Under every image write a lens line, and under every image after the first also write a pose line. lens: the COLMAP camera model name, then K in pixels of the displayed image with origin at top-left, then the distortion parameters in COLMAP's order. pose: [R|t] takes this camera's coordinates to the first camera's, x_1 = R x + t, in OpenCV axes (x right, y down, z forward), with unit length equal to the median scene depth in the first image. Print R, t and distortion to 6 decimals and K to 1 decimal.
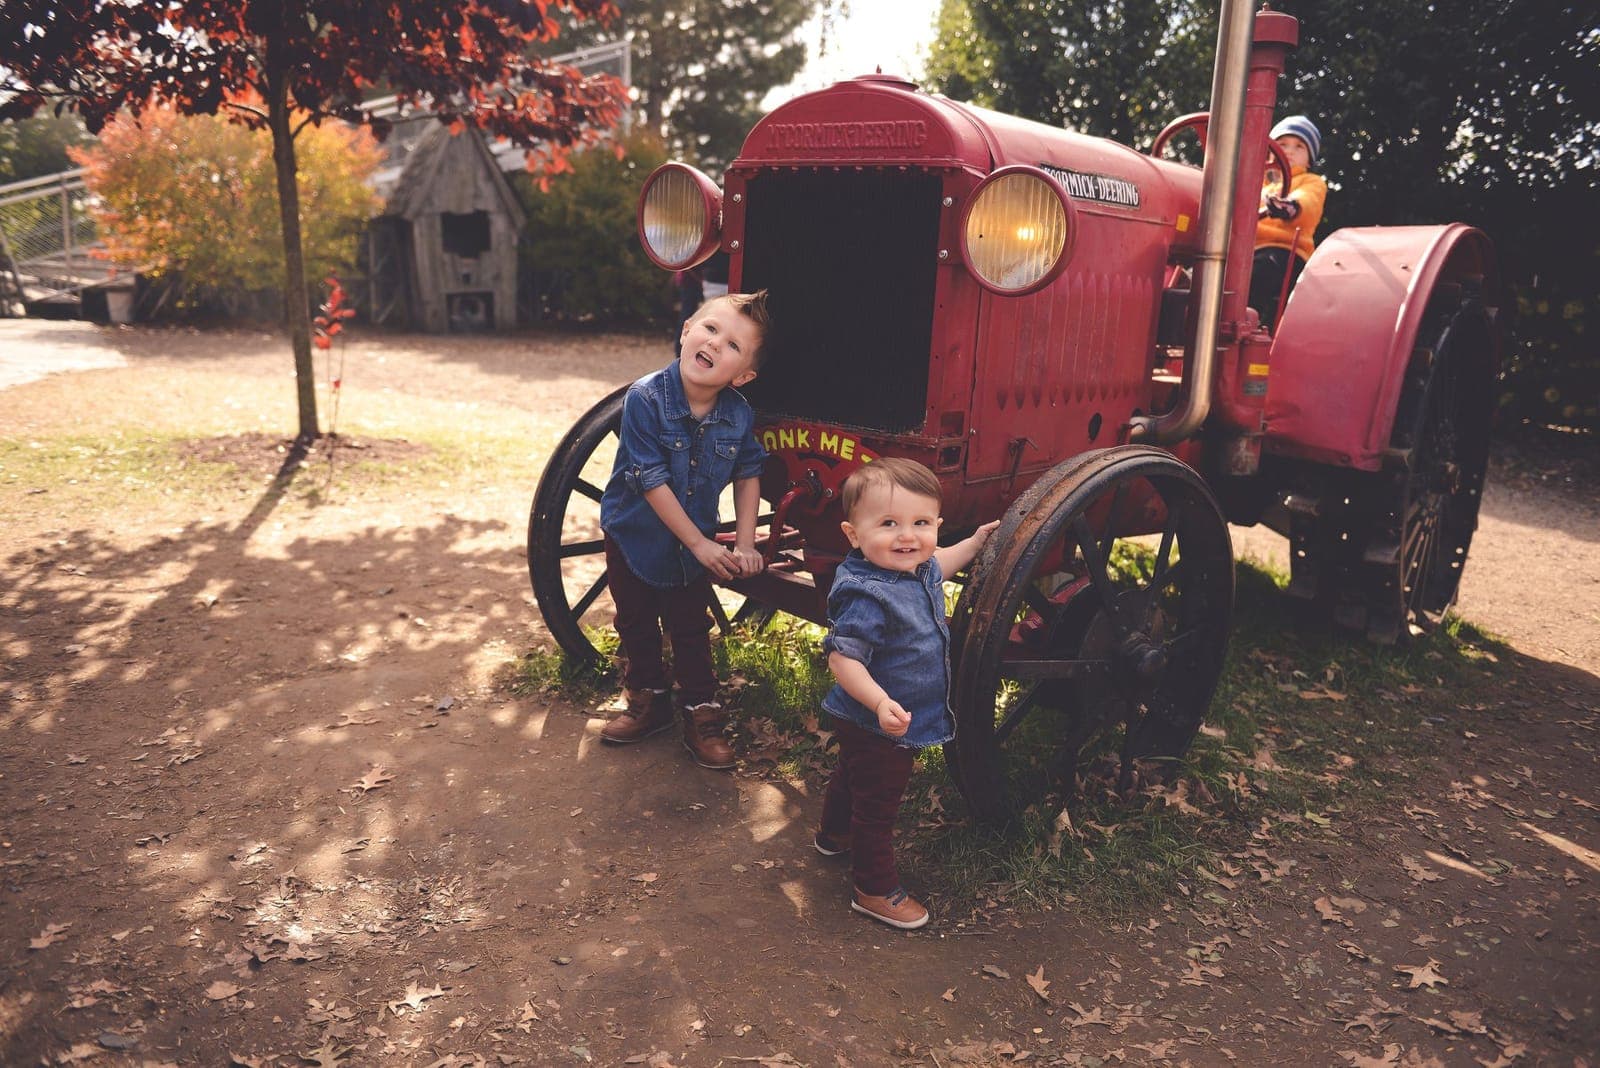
lens RADIAL K [[1339.8, 0, 802.8], [0, 1339.8, 520.0], [0, 0, 1]] dist [0.049865, 0.003966]
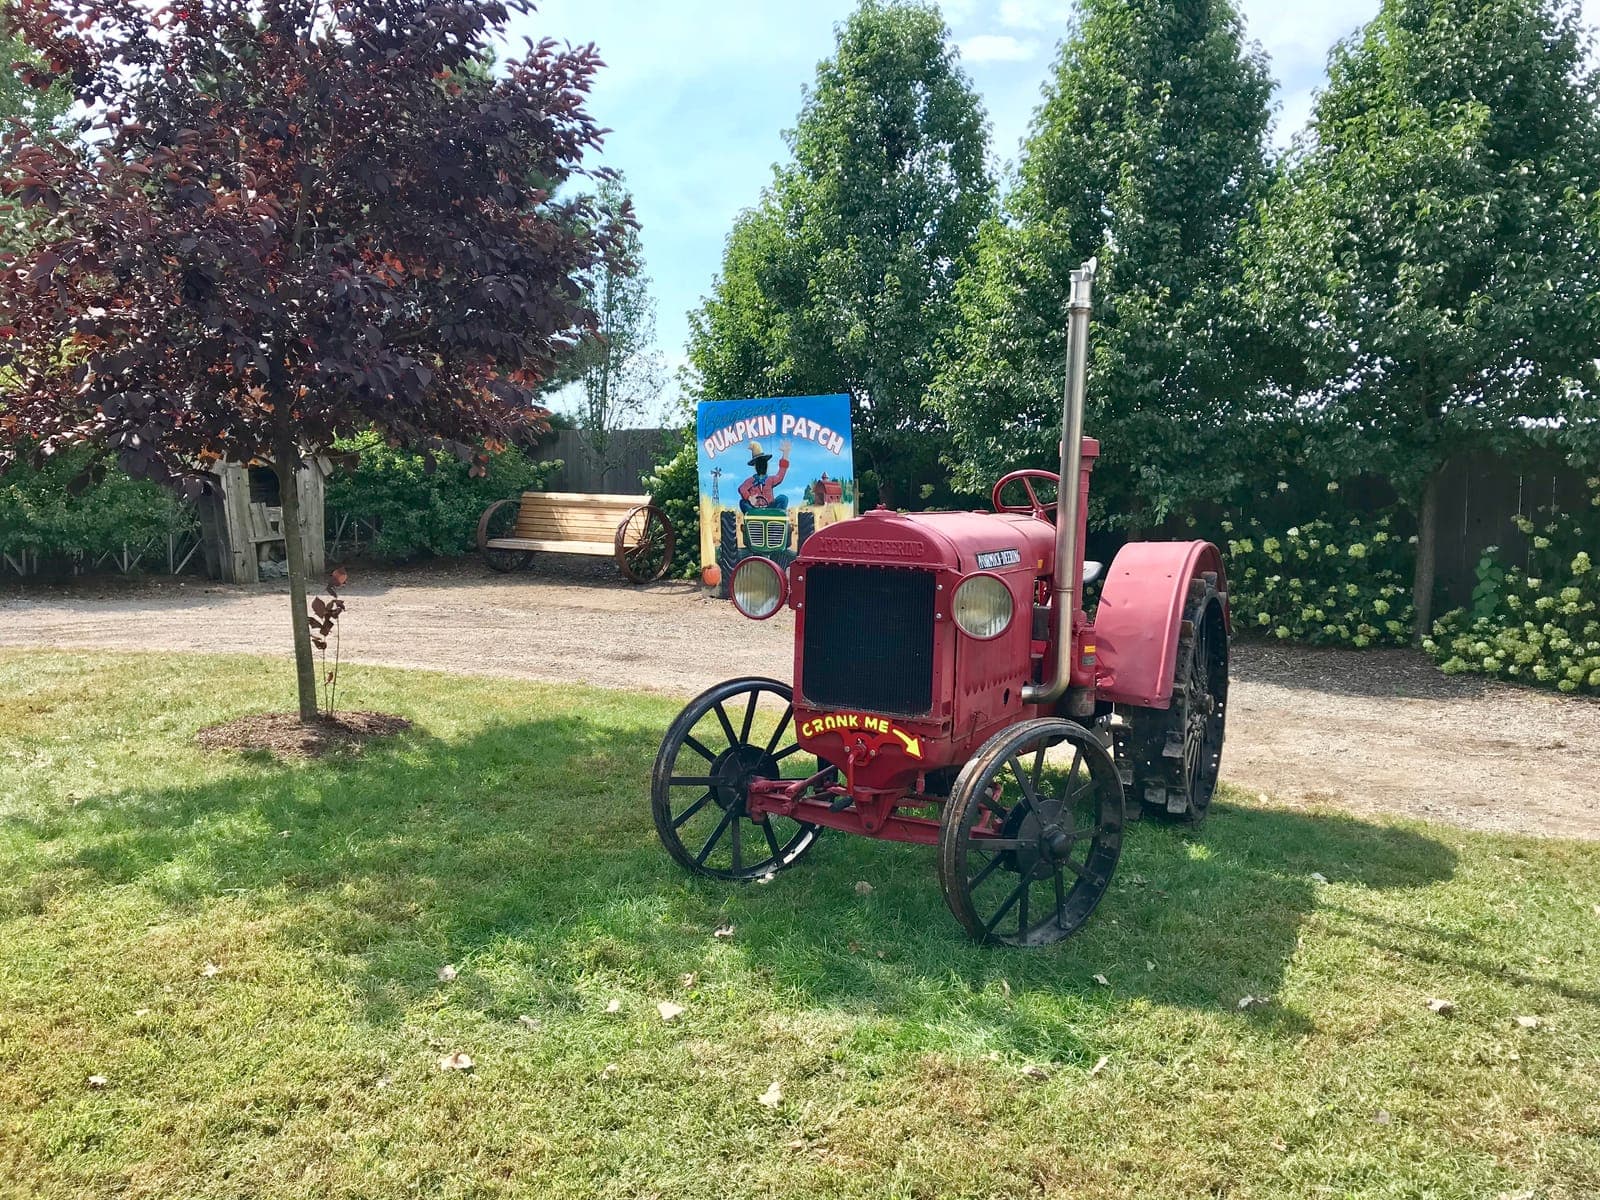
lens RADIAL K [[1386.9, 0, 788.5], [0, 1386.9, 570.3], [0, 0, 1]] dist [0.067939, -0.049955]
pose [[0.981886, -0.048036, 0.183283, -0.348709], [0.067211, 0.992727, -0.099883, -0.071610], [-0.177152, 0.110393, 0.977973, -0.629239]]
